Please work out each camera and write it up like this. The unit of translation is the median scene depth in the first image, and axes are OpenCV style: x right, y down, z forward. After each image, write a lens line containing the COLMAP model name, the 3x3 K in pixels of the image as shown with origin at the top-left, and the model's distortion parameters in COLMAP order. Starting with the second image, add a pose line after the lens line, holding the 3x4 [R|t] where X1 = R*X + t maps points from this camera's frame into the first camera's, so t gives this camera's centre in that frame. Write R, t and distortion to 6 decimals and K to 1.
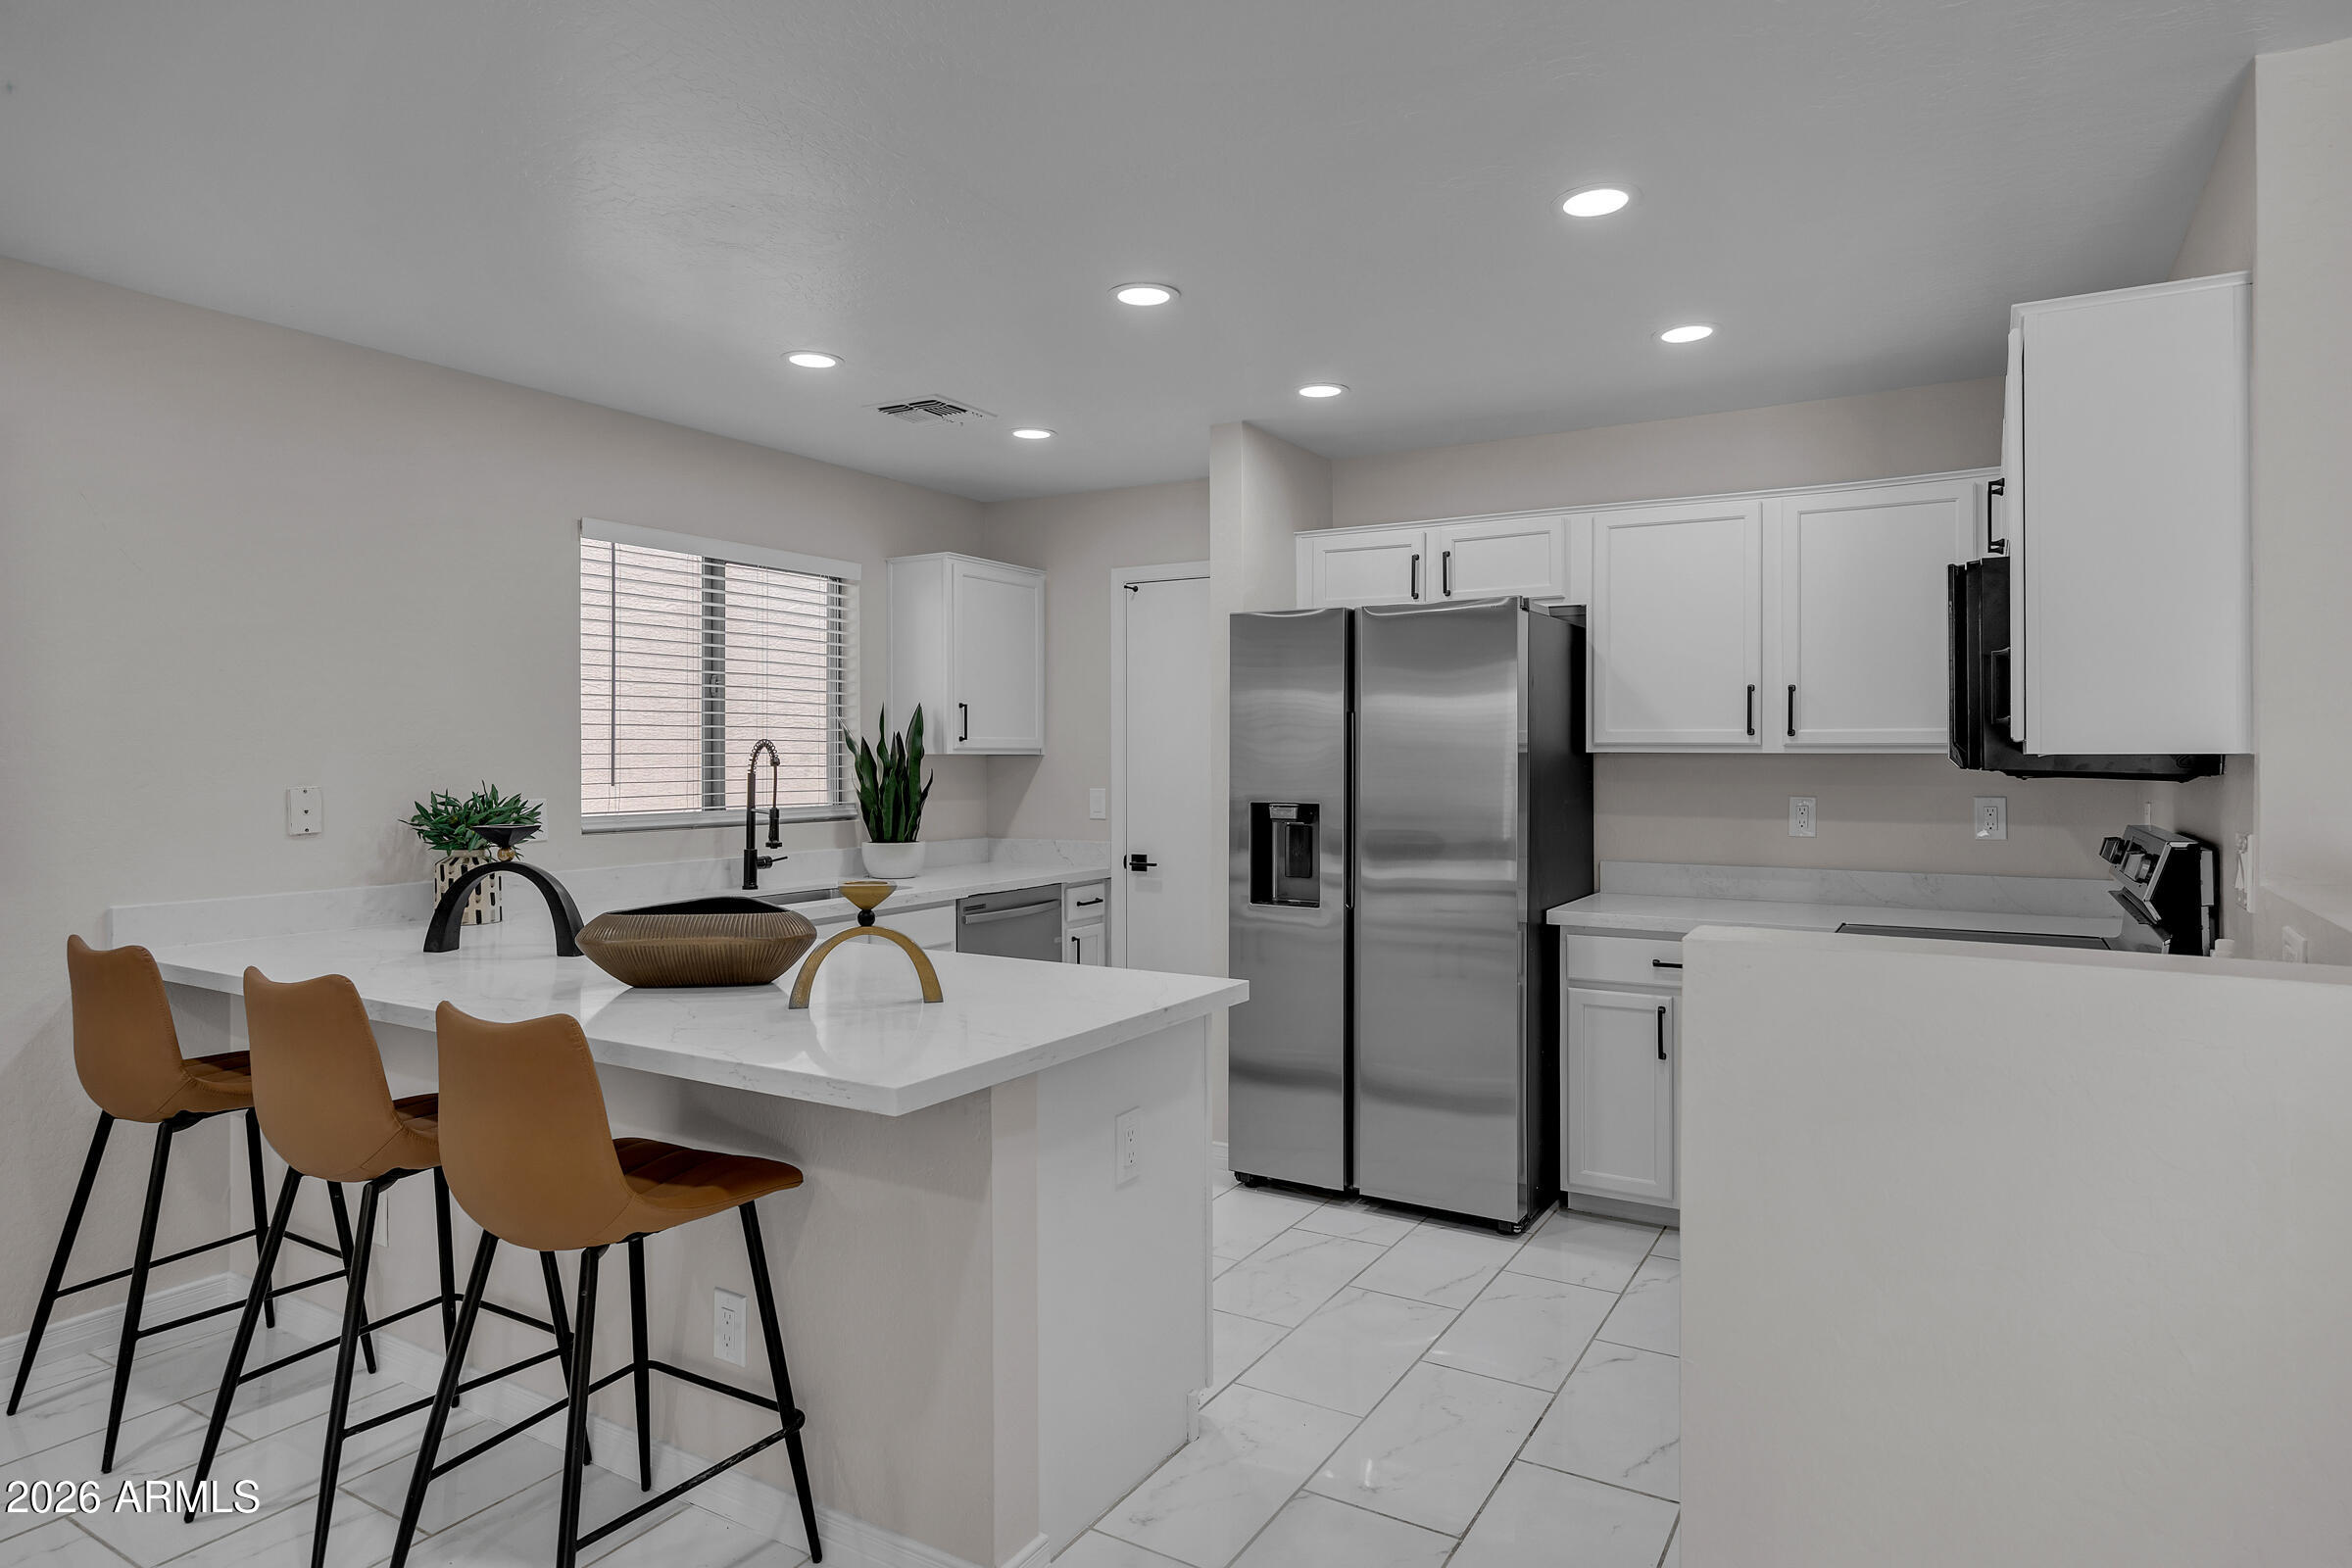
lens RADIAL K [[1336.4, 0, 1180.0], [0, 1336.4, 788.9], [0, 0, 1]] dist [-0.000331, -0.000566]
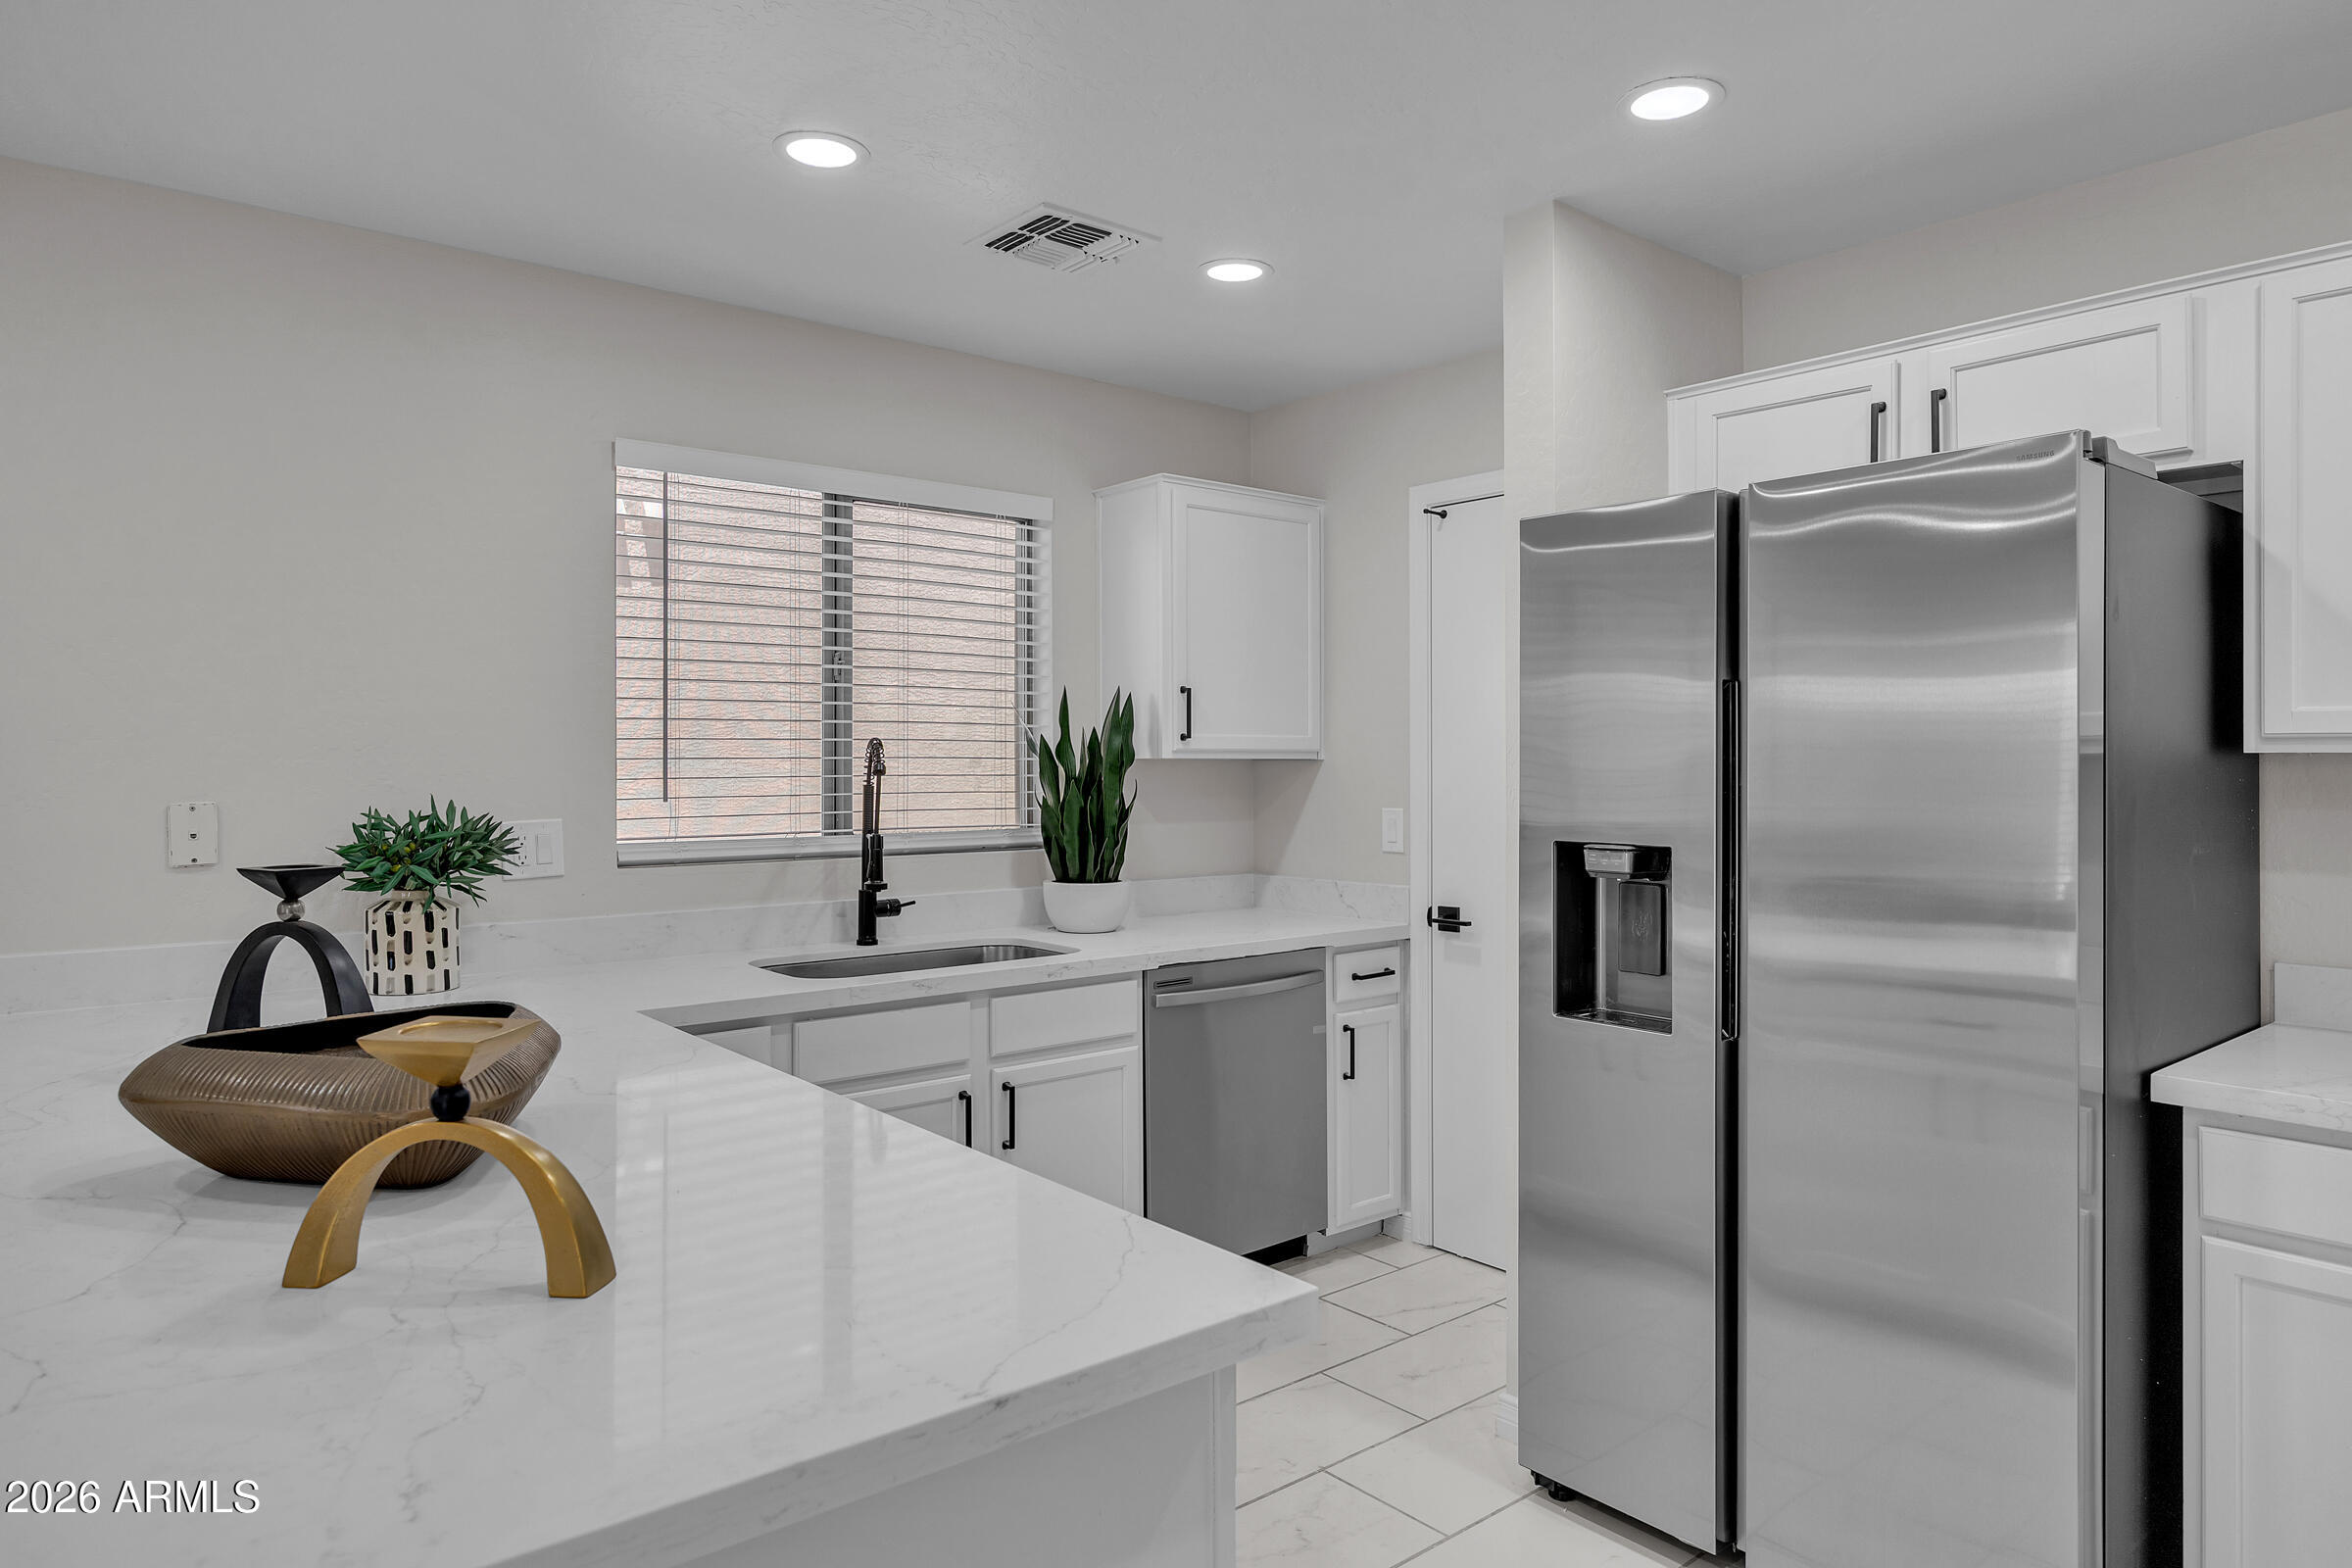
lens RADIAL K [[1431.5, 0, 1166.6], [0, 1431.5, 773.9], [0, 0, 1]] dist [-0.002957, -0.000126]
pose [[0.942062, 0.002674, -0.335429, 0.090999], [-0.008023, 0.999862, -0.014561, -0.007517], [0.335343, 0.016408, 0.941953, 0.317399]]
